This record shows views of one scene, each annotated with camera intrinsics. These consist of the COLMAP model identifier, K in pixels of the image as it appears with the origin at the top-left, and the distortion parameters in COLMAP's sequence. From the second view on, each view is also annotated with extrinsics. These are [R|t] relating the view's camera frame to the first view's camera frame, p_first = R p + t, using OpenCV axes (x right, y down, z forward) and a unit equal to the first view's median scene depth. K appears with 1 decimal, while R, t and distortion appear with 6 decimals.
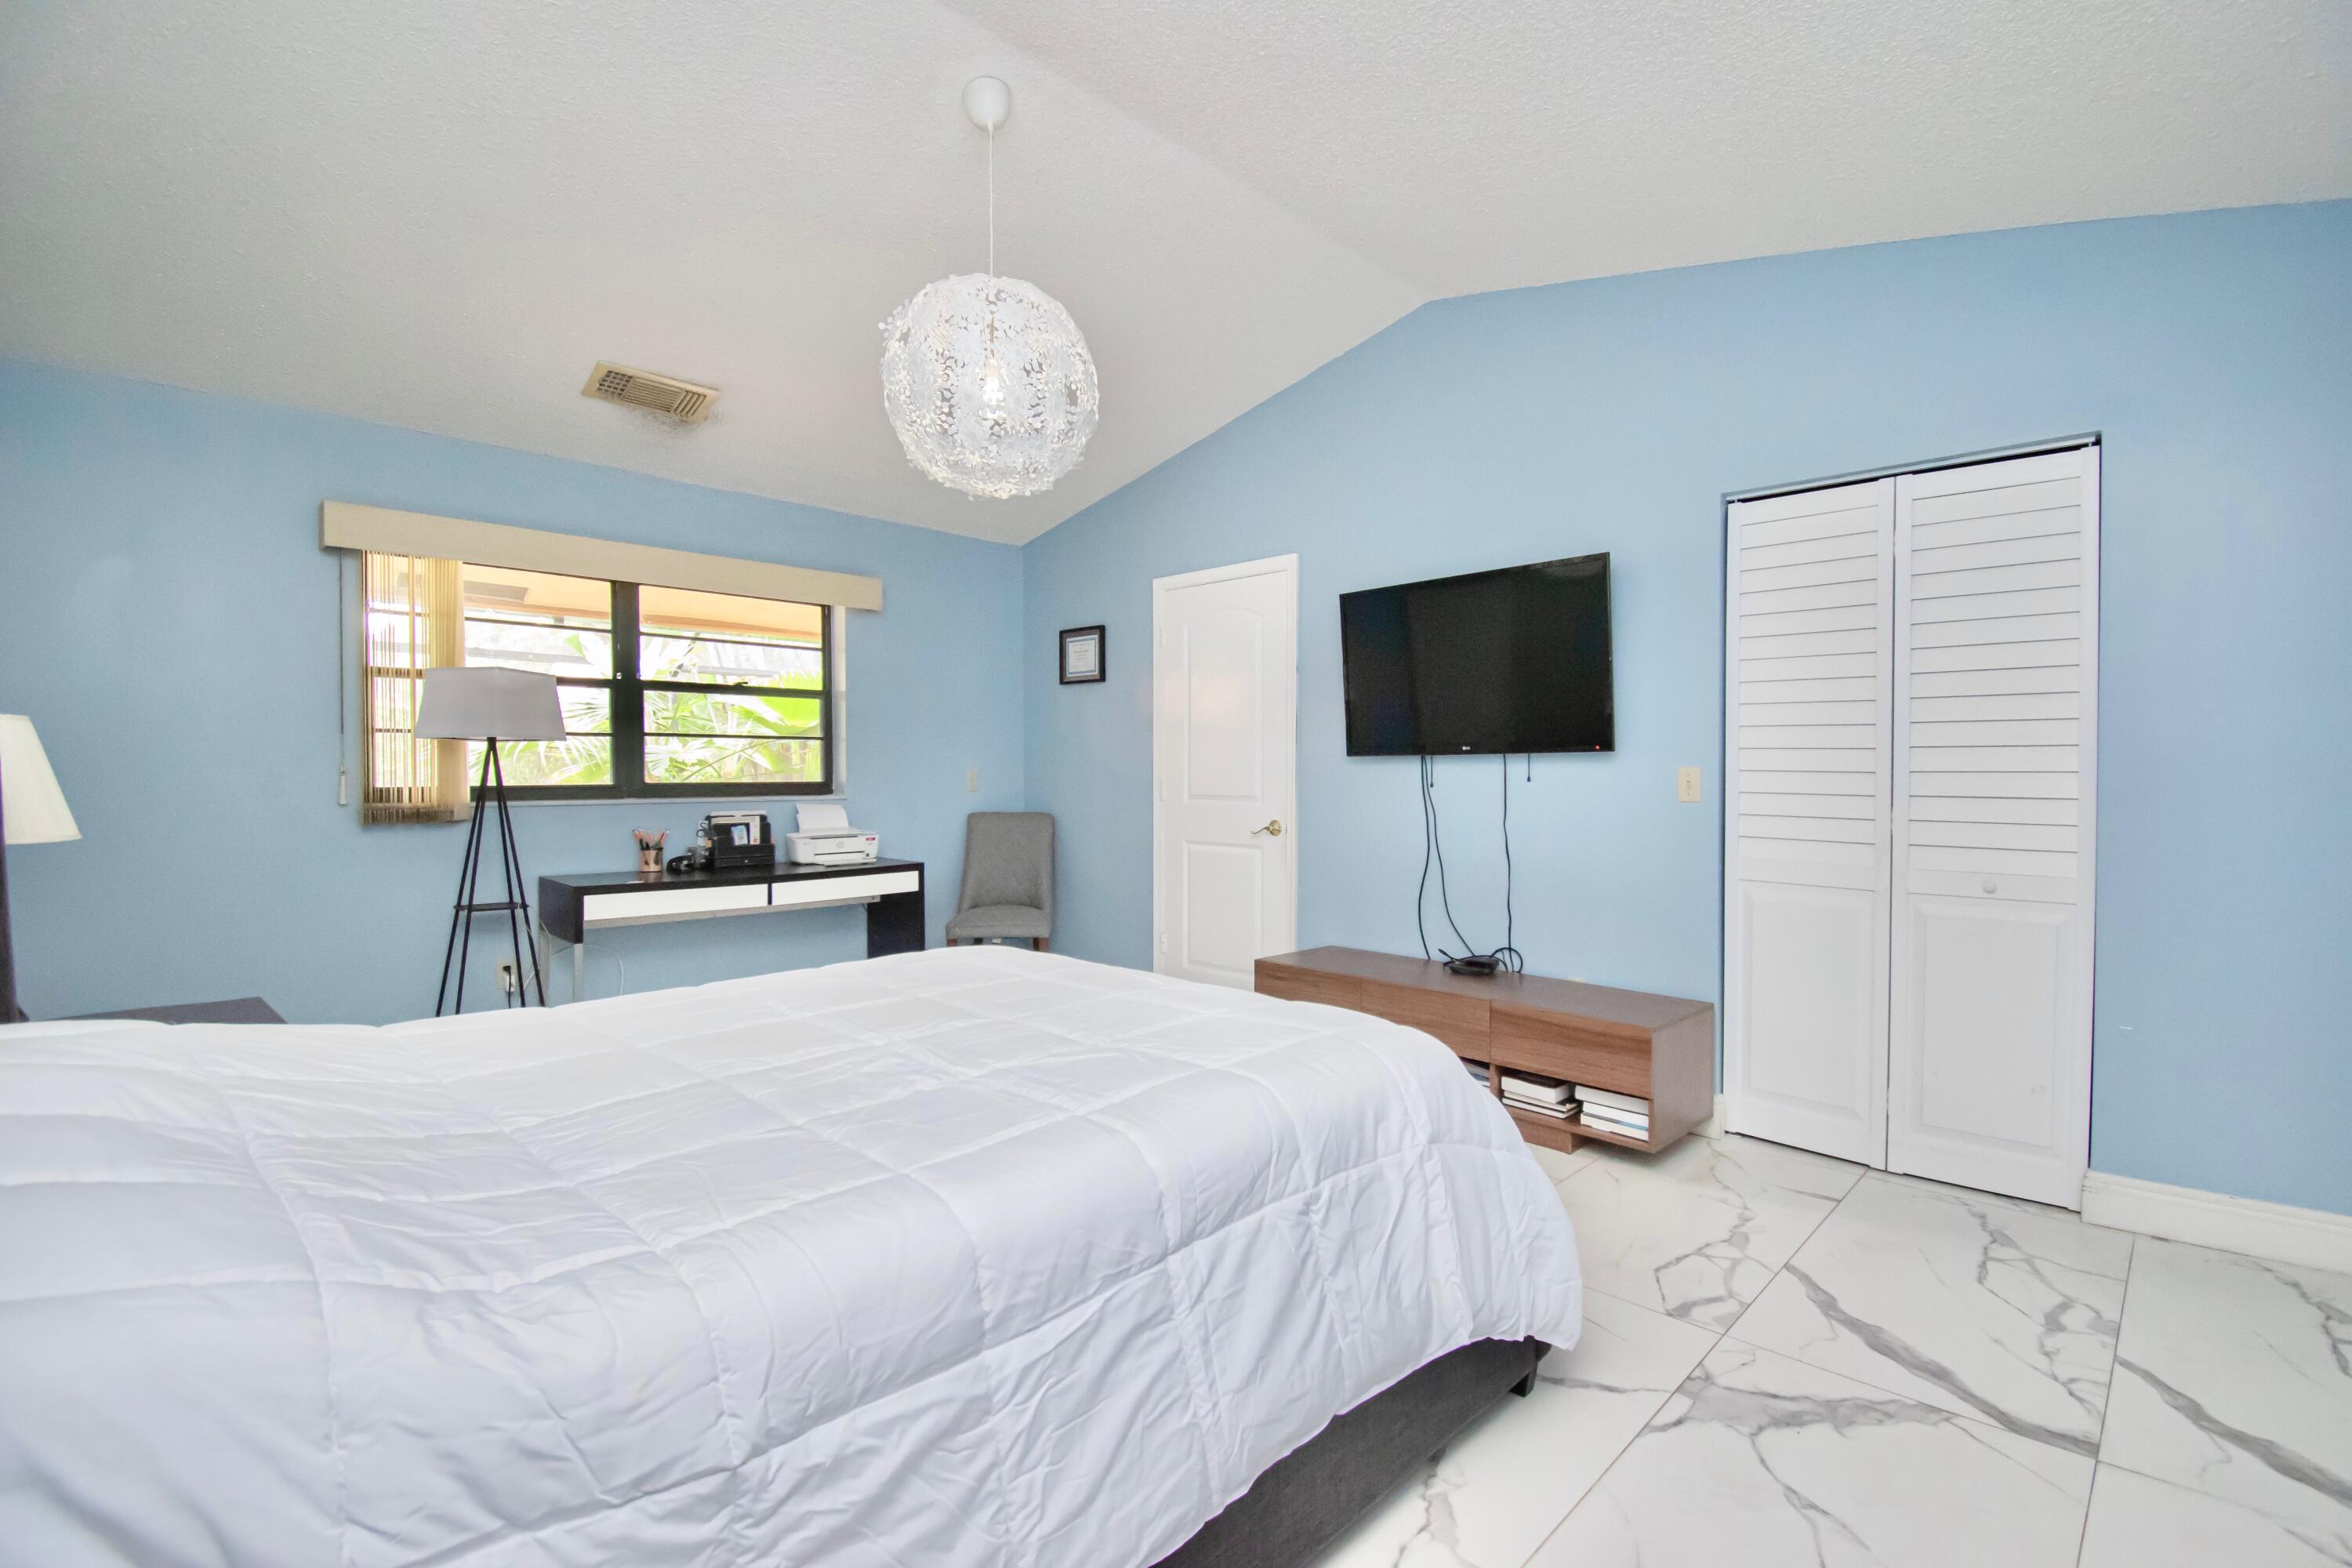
lens RADIAL K [[1057.2, 0, 1169.4], [0, 1057.2, 800.5], [0, 0, 1]] dist [-0.014367, -0.006726]
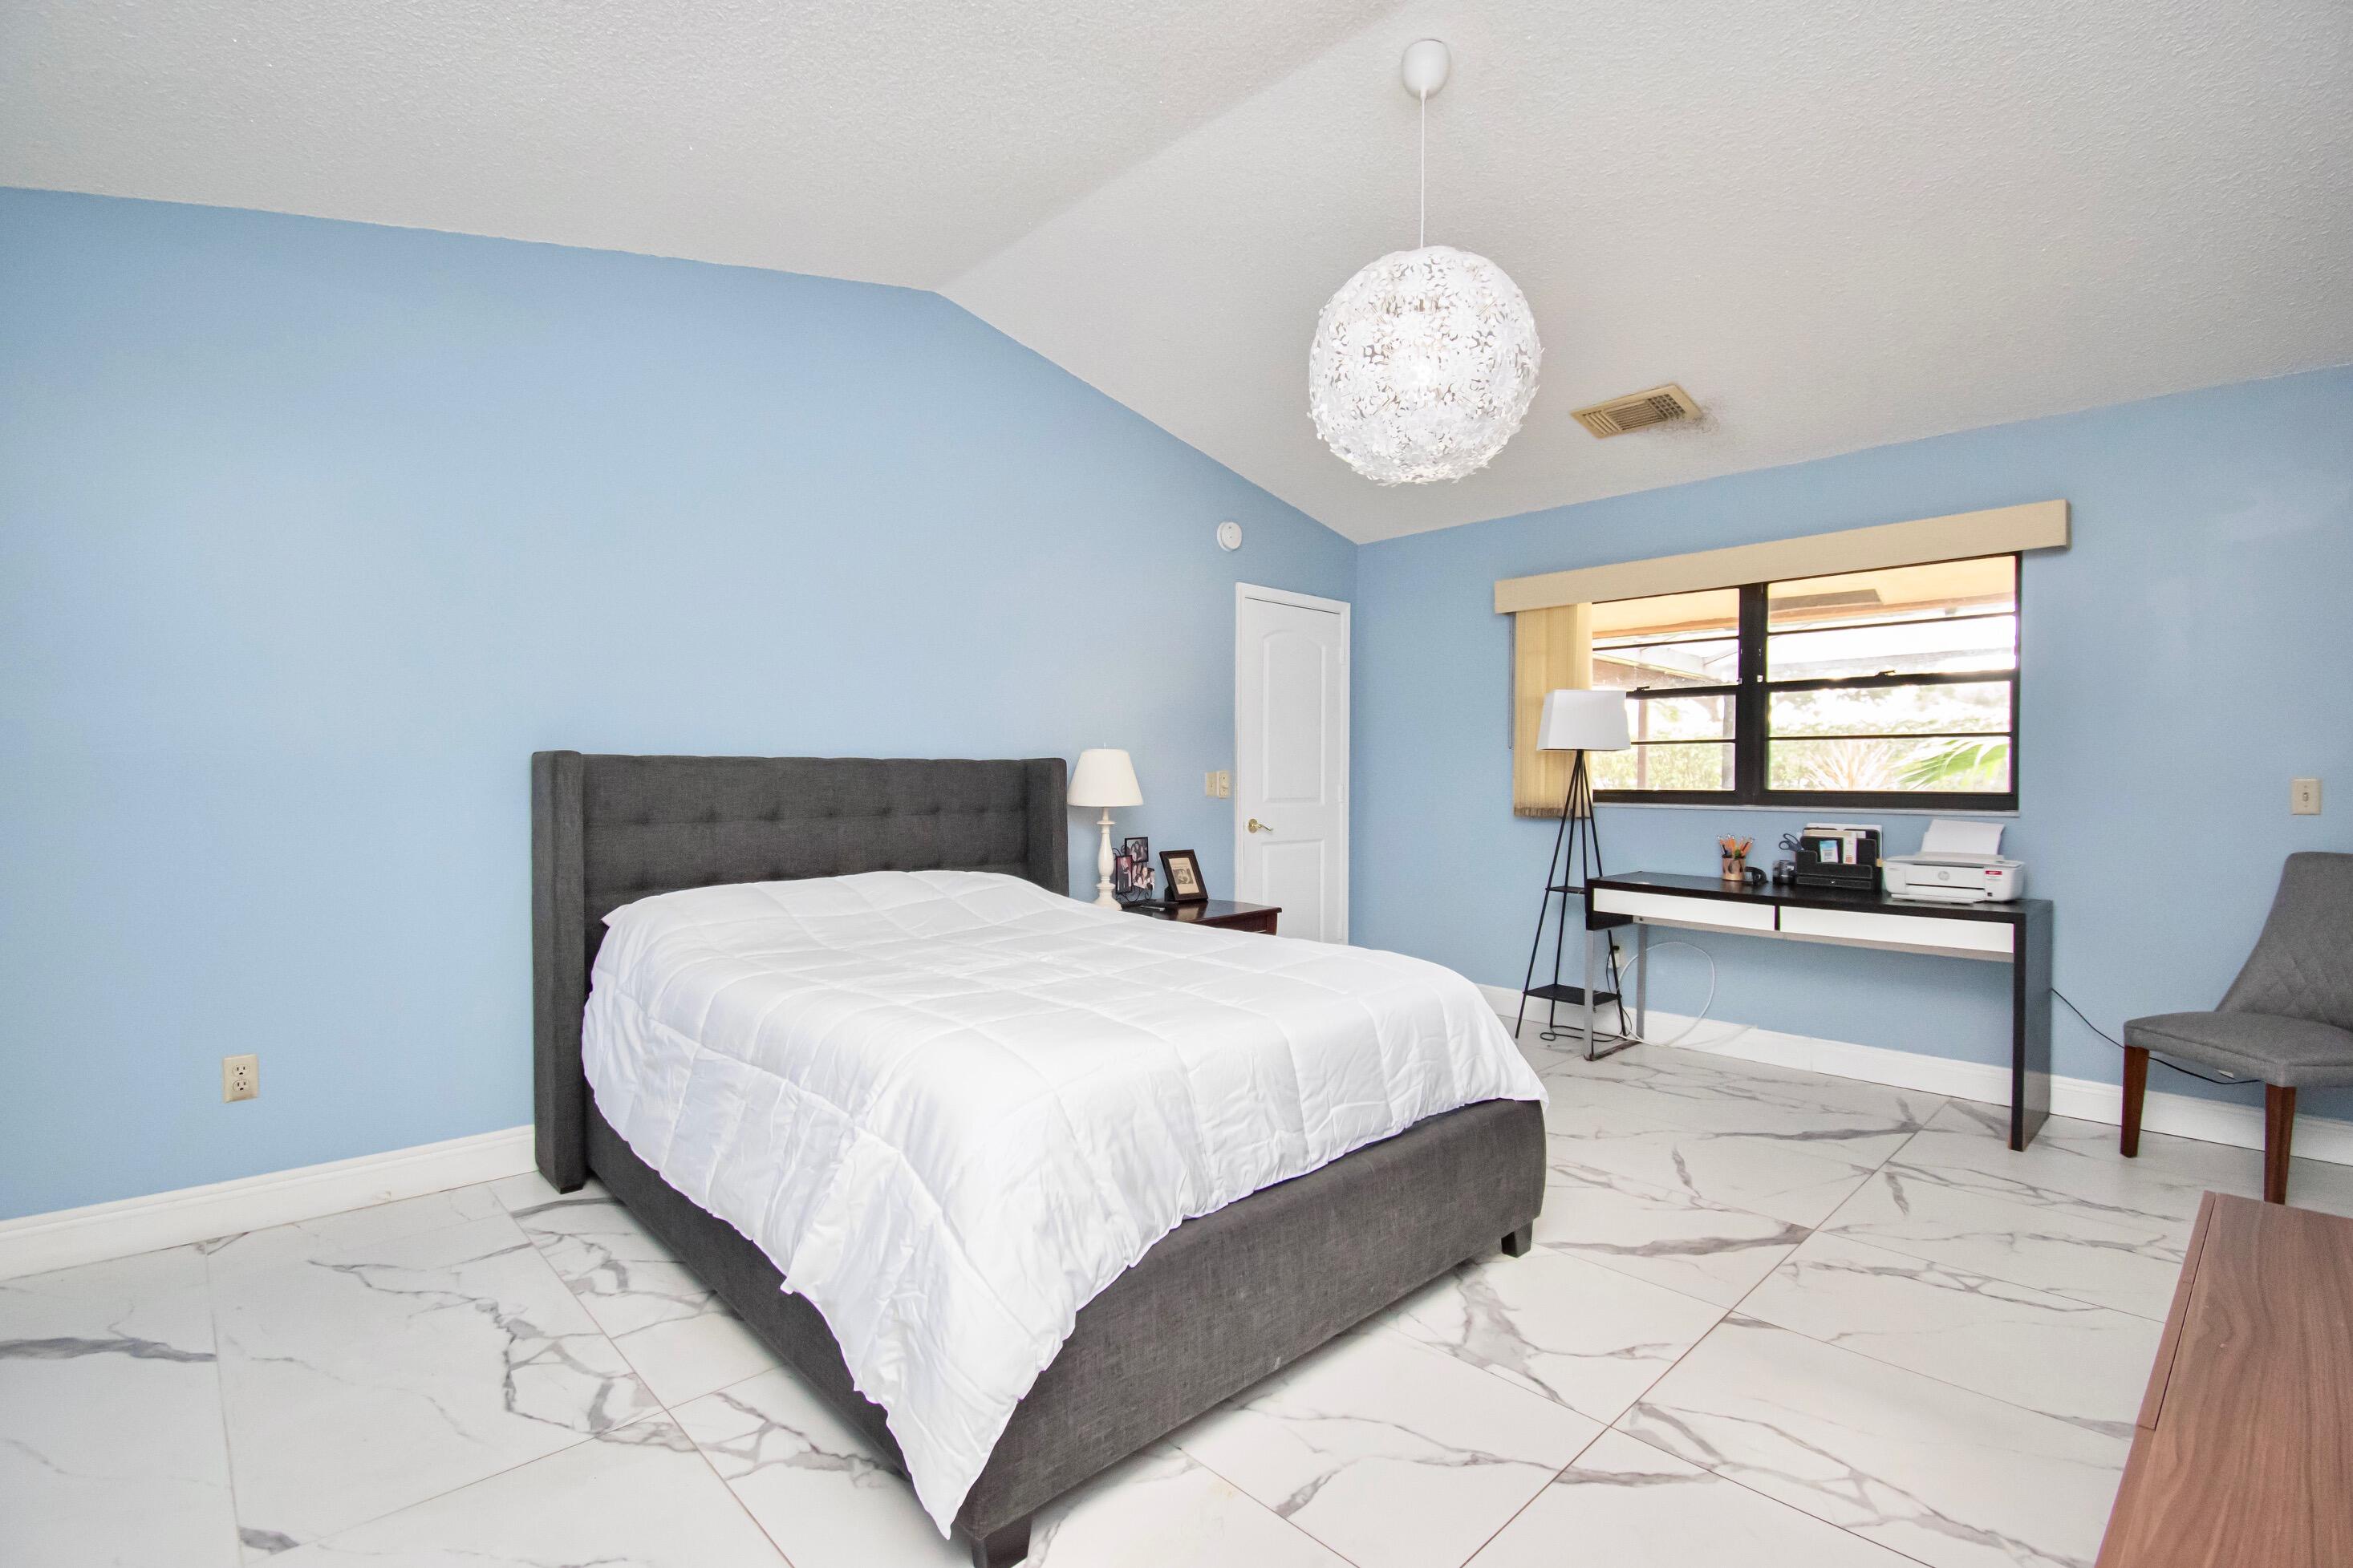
lens RADIAL K [[1057.5, 0, 1163.0], [0, 1057.5, 769.4], [0, 0, 1]] dist [-0.014367, -0.006726]
pose [[-0.020383, -0.003636, -0.999786, 0.472030], [-0.033633, 0.999430, -0.002949, -0.013899], [0.999226, 0.033566, -0.020494, 0.476313]]
